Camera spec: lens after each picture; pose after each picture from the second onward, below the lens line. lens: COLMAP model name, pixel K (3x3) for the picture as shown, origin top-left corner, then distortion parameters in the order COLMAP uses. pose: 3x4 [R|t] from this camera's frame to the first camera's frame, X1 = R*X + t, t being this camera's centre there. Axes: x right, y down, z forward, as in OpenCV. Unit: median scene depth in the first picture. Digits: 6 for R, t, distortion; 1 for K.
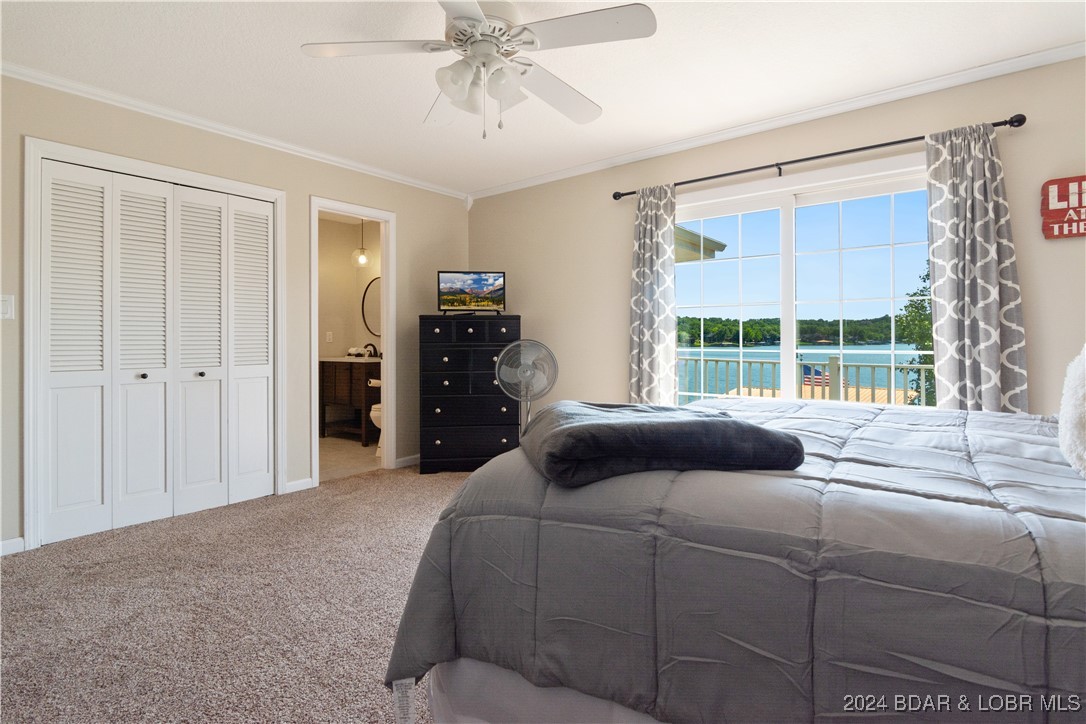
lens RADIAL K [[527.8, 0, 544.6], [0, 527.8, 358.3], [0, 0, 1]] dist [-0.001404, -0.000029]
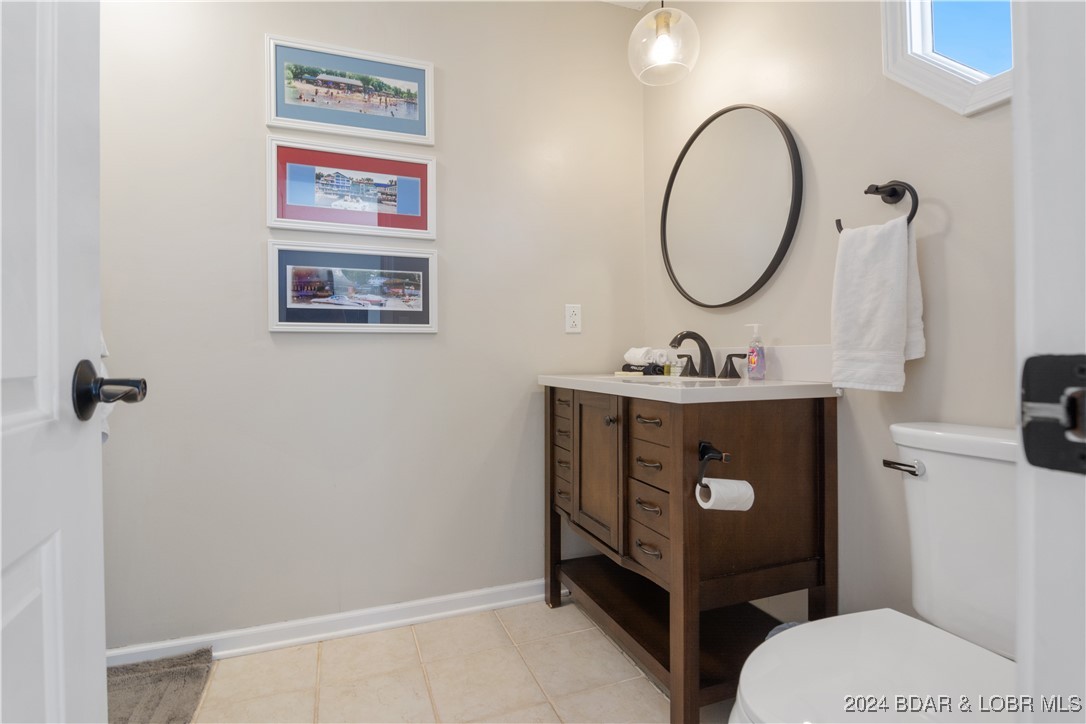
lens RADIAL K [[527.8, 0, 542.1], [0, 527.8, 358.4], [0, 0, 1]] dist [-0.001404, -0.000029]
pose [[0.856640, -0.005668, -0.515884, -0.246520], [0.004256, 0.999983, -0.003921, -0.011851], [0.515897, 0.001163, 0.856650, 0.696095]]
